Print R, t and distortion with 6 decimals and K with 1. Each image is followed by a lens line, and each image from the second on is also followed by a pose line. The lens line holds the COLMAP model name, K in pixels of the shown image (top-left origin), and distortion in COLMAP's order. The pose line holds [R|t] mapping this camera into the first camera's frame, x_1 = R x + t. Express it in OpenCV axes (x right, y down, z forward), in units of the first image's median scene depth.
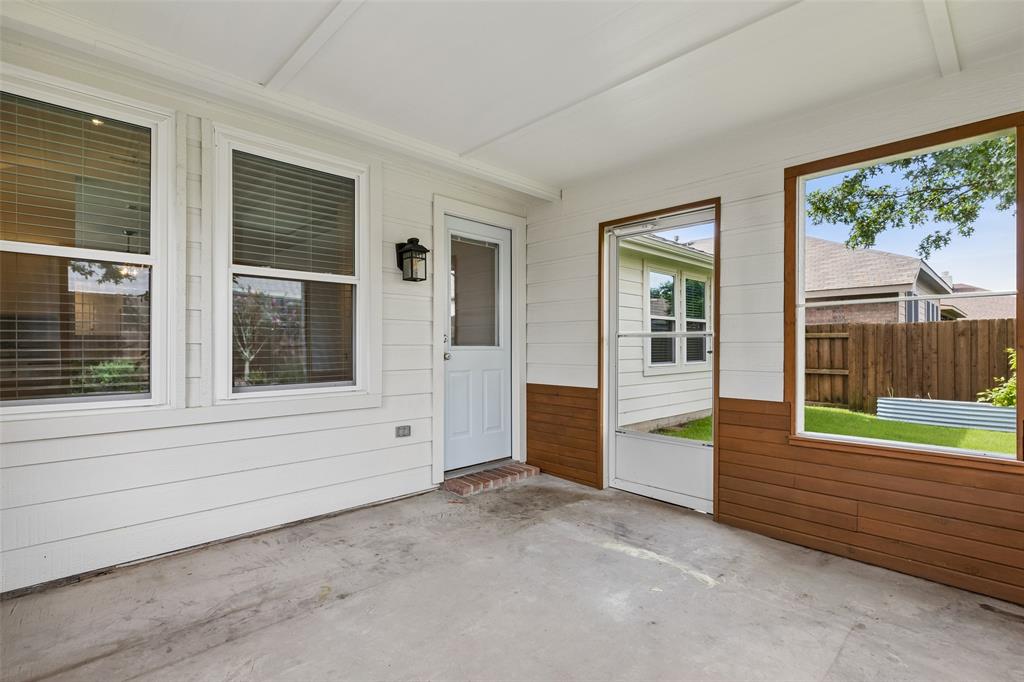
lens RADIAL K [[477.1, 0, 512.5], [0, 477.1, 346.3], [0, 0, 1]] dist [-0.001152, -0.000385]
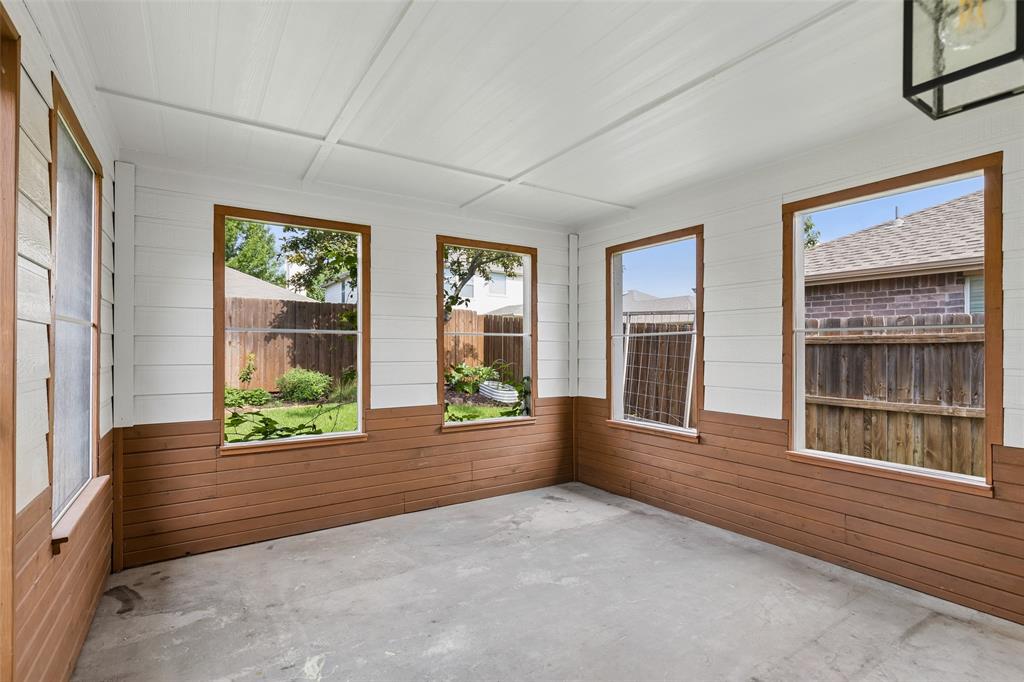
lens RADIAL K [[477.1, 0, 512.5], [0, 477.1, 346.3], [0, 0, 1]] dist [-0.001152, -0.000385]
pose [[-0.981183, -0.000020, 0.193078, -0.100873], [-0.002508, 0.999917, -0.012639, -0.054747], [-0.193062, -0.012885, -0.981102, 2.013275]]
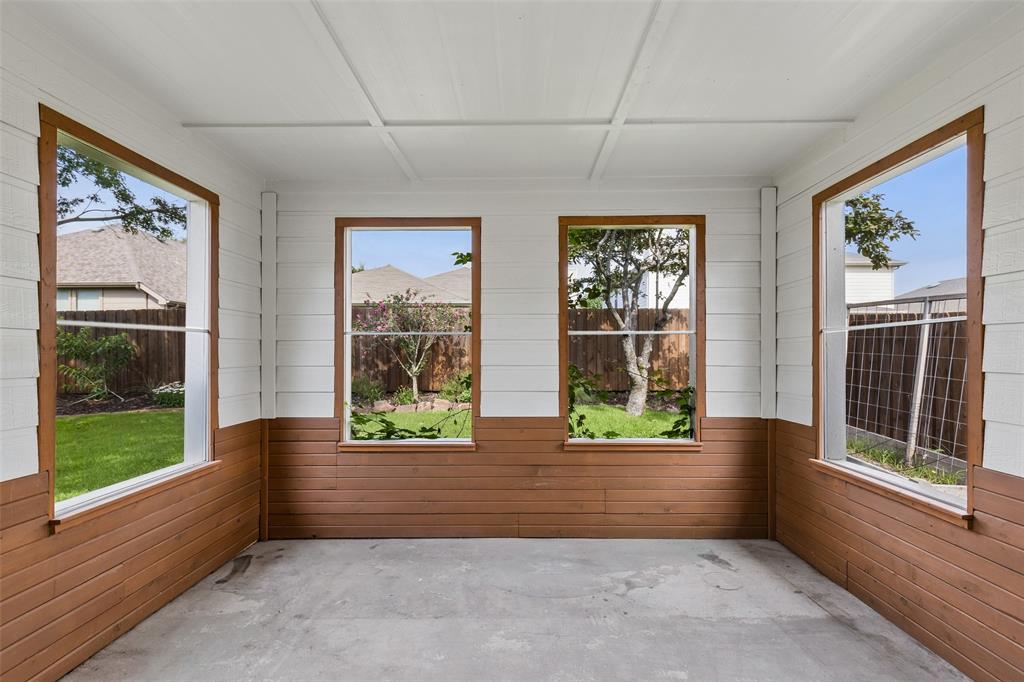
lens RADIAL K [[461.3, 0, 517.0], [0, 461.3, 352.6], [0, 0, 1]] dist [0.004748, -0.000114]
pose [[-0.715503, -0.001465, 0.698608, -0.436489], [-0.002993, 0.999995, -0.000968, -0.061401], [-0.698603, -0.002784, -0.715504, 1.398942]]
